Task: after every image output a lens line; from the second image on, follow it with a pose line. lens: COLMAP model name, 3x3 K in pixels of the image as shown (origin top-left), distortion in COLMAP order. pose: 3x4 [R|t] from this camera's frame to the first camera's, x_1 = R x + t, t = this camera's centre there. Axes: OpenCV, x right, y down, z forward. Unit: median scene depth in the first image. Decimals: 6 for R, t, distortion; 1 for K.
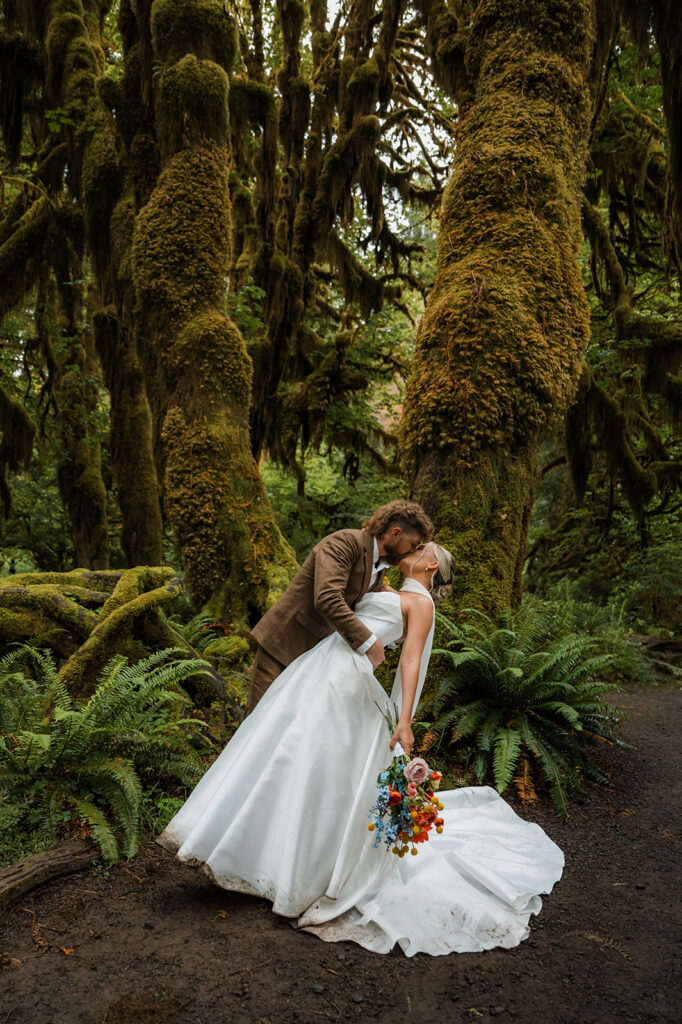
lens RADIAL K [[807.9, 0, 306.2], [0, 807.9, 509.2], [0, 0, 1]] dist [0.005121, 0.008526]
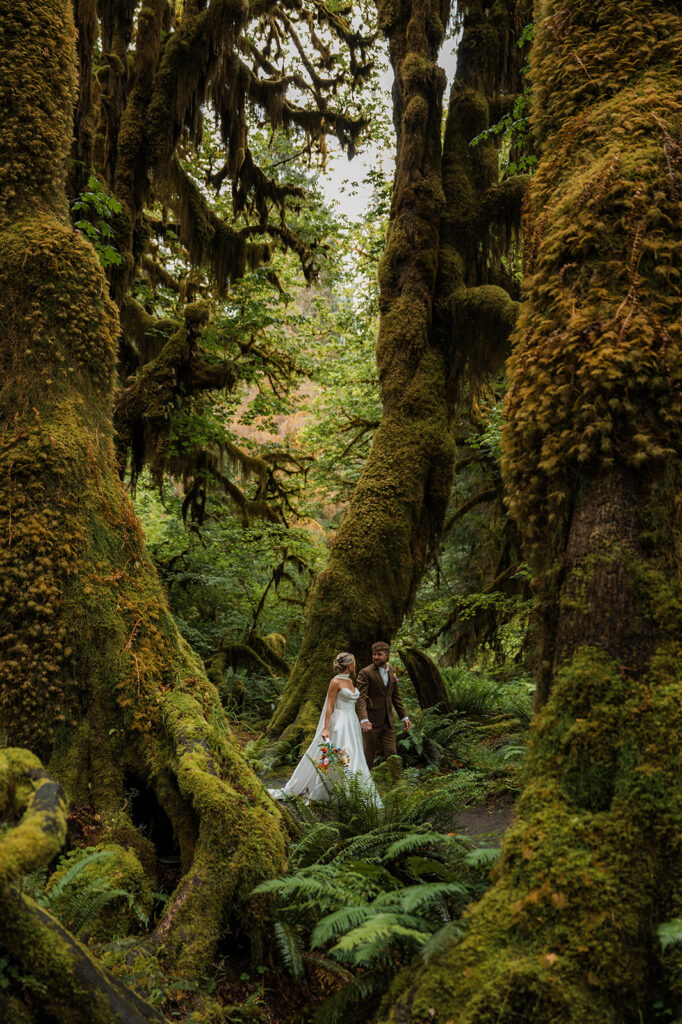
lens RADIAL K [[979.2, 0, 265.6], [0, 979.2, 511.4], [0, 0, 1]] dist [0.001086, -0.003582]
pose [[0.977848, 0.003192, 0.209290, -0.109456], [0.006243, 0.998994, -0.044402, -0.018520], [-0.209221, 0.044725, 0.976845, 0.343319]]
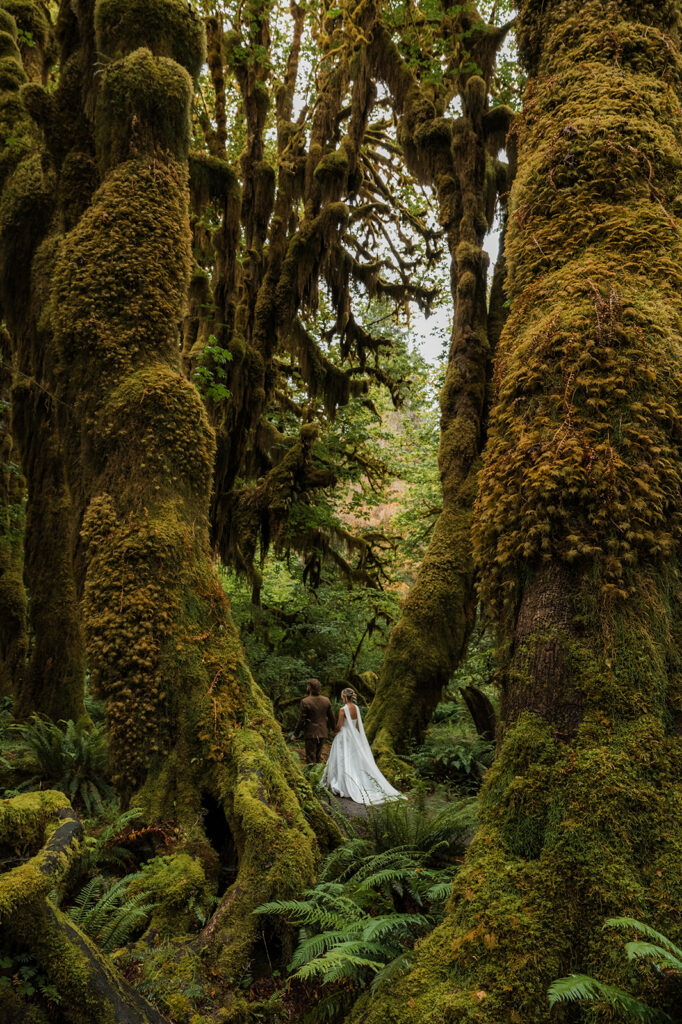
lens RADIAL K [[716.8, 0, 341.0], [0, 716.8, 512.0], [0, 0, 1]] dist [-0.002713, 0.000235]
pose [[0.990793, 0.018043, 0.134177, -0.040634], [-0.000809, 0.991851, -0.127403, -0.032119], [-0.135383, 0.126122, 0.982733, 0.363342]]
